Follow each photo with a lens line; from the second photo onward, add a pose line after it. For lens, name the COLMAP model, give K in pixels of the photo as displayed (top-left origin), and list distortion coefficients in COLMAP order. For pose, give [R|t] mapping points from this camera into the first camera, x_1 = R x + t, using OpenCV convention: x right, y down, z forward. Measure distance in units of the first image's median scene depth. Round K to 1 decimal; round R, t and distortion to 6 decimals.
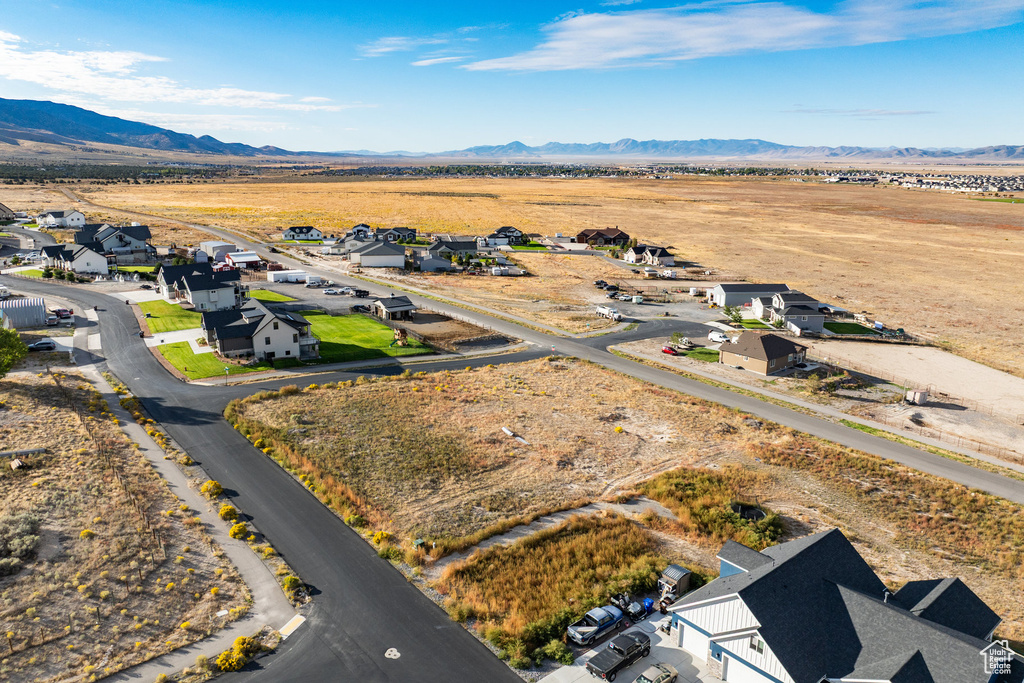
lens RADIAL K [[727.2, 0, 515.2], [0, 727.2, 336.4], [0, 0, 1]] dist [-0.035701, -0.000835]
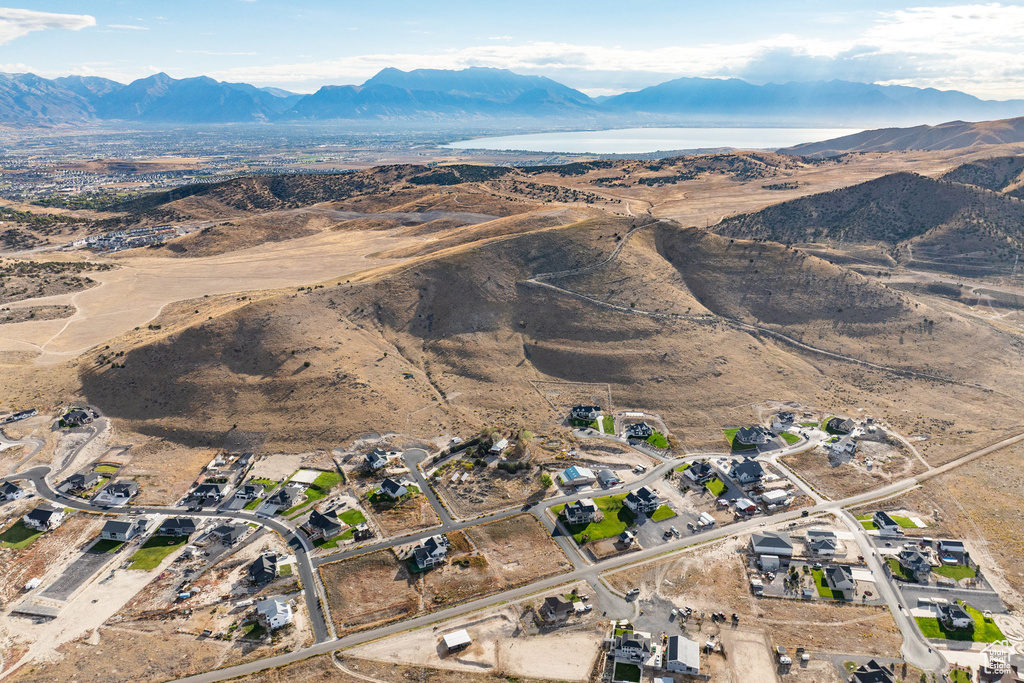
lens RADIAL K [[724.0, 0, 515.0], [0, 724.0, 339.7], [0, 0, 1]] dist [-0.042229, 0.010937]
pose [[-0.274388, 0.291782, -0.916283, 2.948786], [-0.230016, 0.905279, 0.357159, -2.096406], [0.933704, 0.308760, -0.181283, 1.076986]]
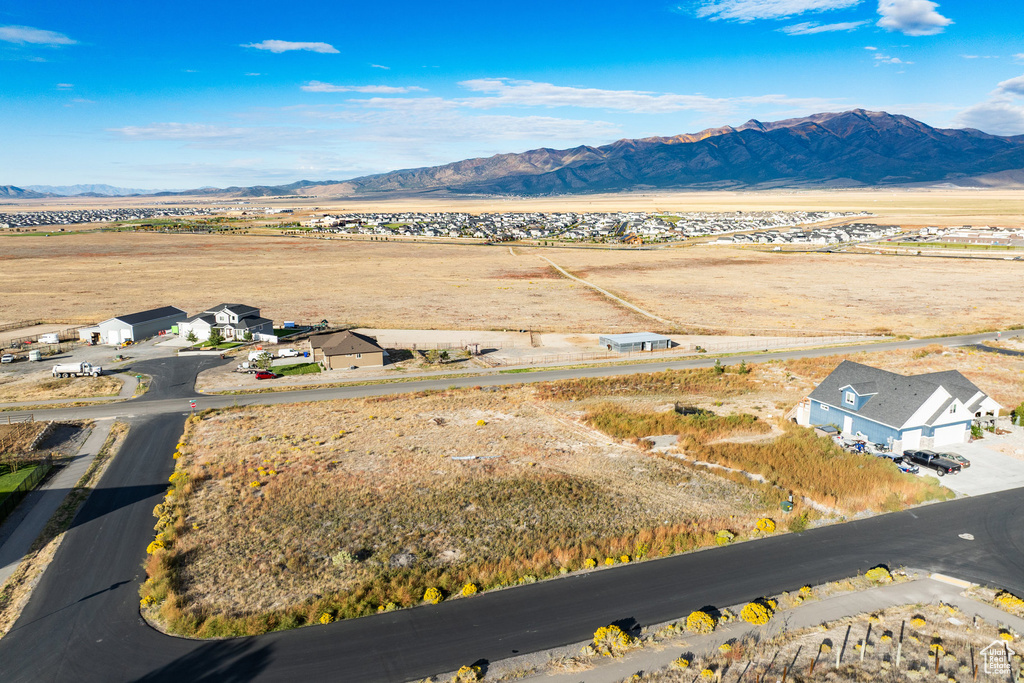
lens RADIAL K [[721.3, 0, 515.4], [0, 721.3, 336.7], [0, 0, 1]] dist [-0.040229, 0.005778]
pose [[0.309083, -0.186959, 0.932478, -0.520715], [0.234977, 0.965101, 0.115613, -0.057566], [-0.921550, 0.183377, 0.342227, 0.467962]]
